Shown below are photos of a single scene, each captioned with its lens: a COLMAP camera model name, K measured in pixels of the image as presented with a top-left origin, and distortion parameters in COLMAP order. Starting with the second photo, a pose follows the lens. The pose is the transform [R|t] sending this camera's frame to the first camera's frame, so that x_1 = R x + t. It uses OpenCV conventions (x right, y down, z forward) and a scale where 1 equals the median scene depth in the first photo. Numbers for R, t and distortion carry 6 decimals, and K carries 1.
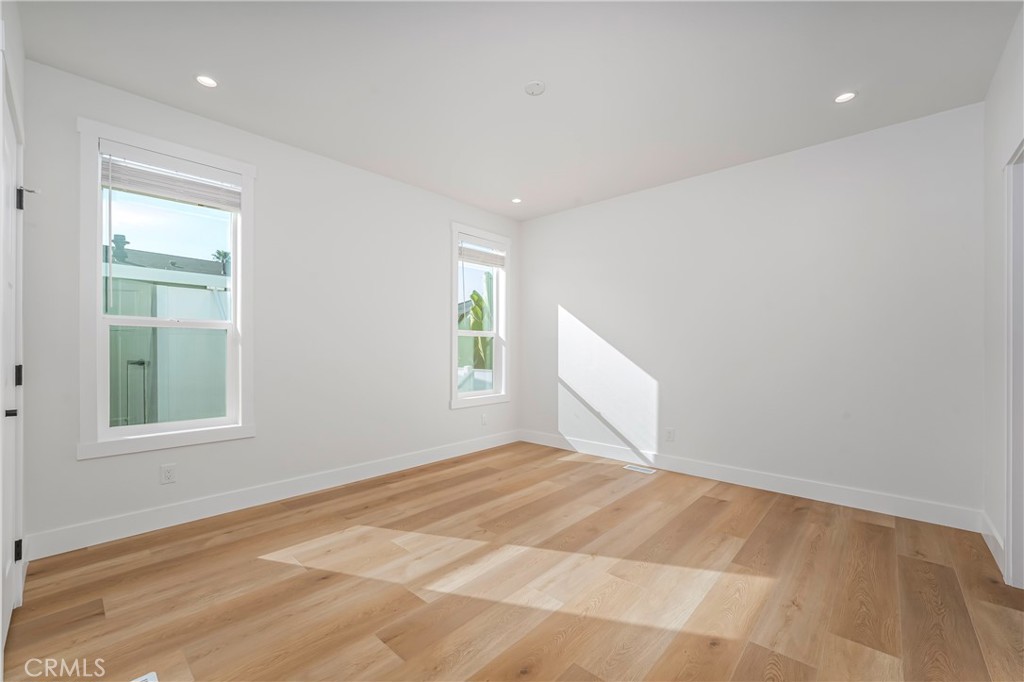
lens RADIAL K [[408.5, 0, 514.5], [0, 408.5, 343.6], [0, 0, 1]] dist [-0.009241, 0.001187]
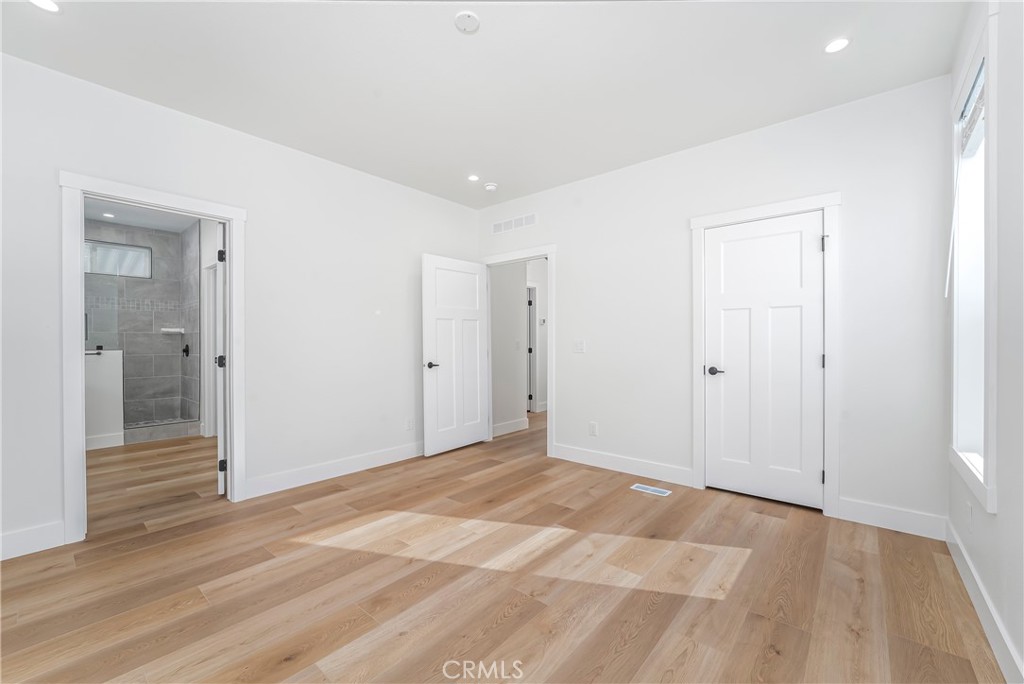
lens RADIAL K [[408.5, 0, 514.5], [0, 408.5, 344.6], [0, 0, 1]] dist [-0.009241, 0.001187]
pose [[-0.999446, -0.000683, -0.033276, -0.018202], [-0.000354, 0.999951, -0.009899, 0.024424], [0.033281, -0.009882, -0.999397, 1.949601]]
